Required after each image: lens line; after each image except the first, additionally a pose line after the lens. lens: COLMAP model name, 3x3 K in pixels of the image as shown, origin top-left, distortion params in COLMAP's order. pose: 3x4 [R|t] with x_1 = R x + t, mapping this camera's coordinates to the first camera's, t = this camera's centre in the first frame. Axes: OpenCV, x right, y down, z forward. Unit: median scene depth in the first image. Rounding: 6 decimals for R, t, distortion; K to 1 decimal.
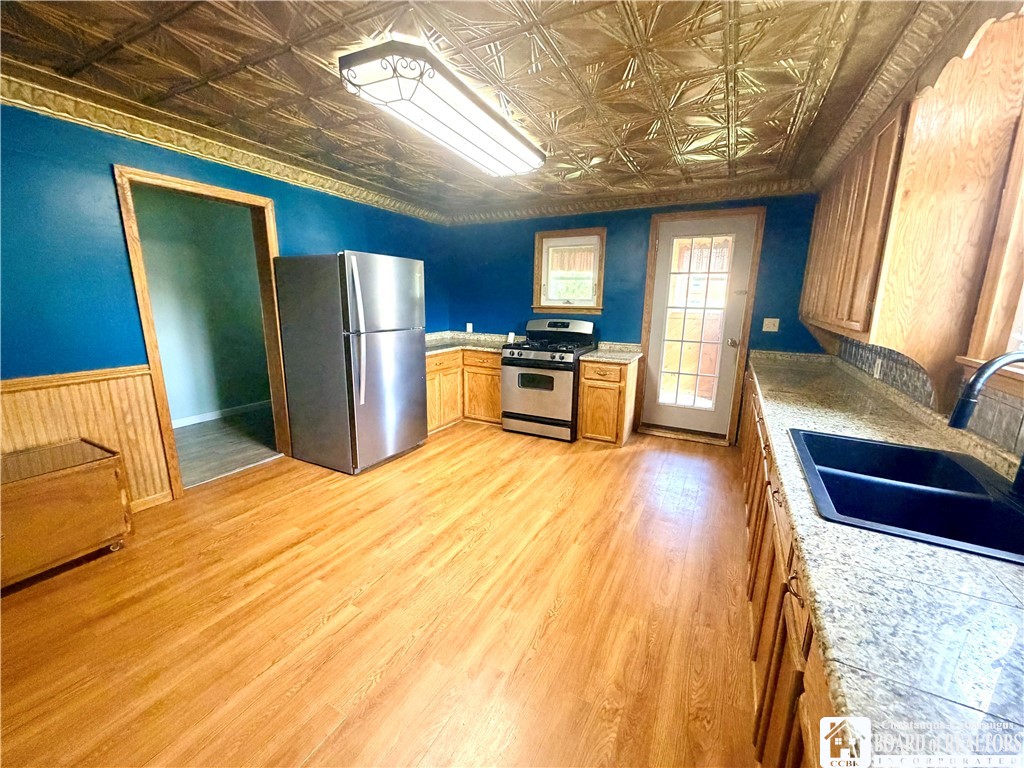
lens RADIAL K [[409.3, 0, 506.1], [0, 409.3, 387.0], [0, 0, 1]] dist [-0.002746, -0.000820]
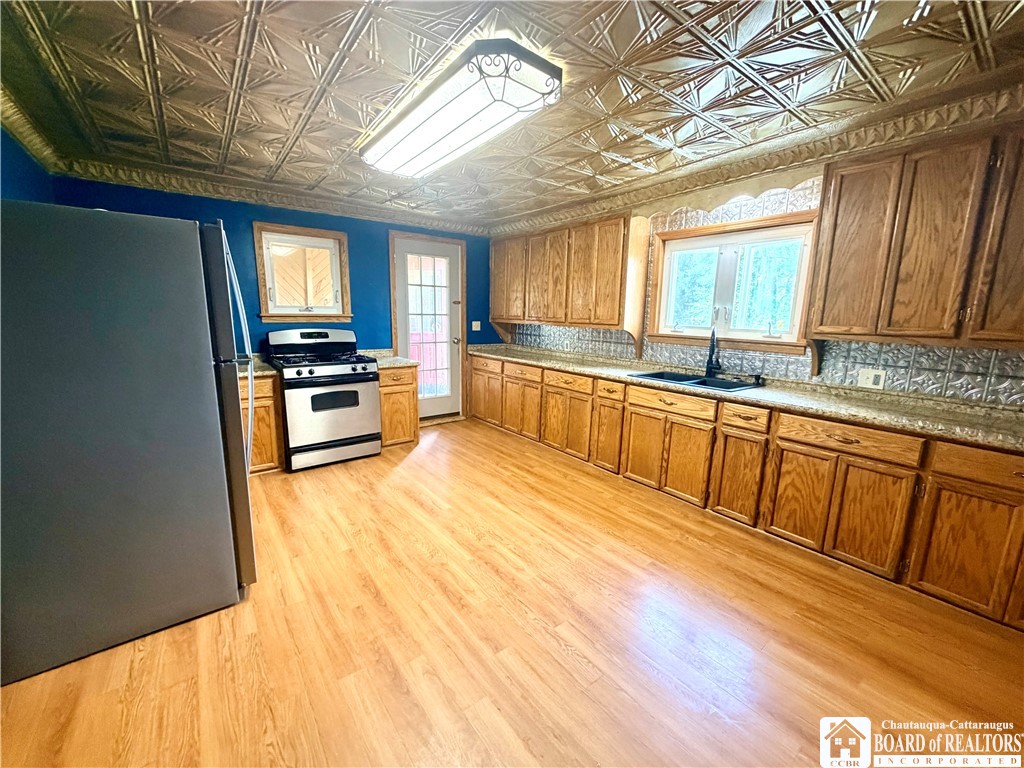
lens RADIAL K [[409.3, 0, 511.6], [0, 409.3, 385.9], [0, 0, 1]] dist [-0.002746, -0.000820]
pose [[0.407783, -0.165321, 0.897988, -0.574112], [0.181213, 0.978562, 0.097865, -0.063044], [-0.894916, 0.122820, 0.428999, 0.298432]]
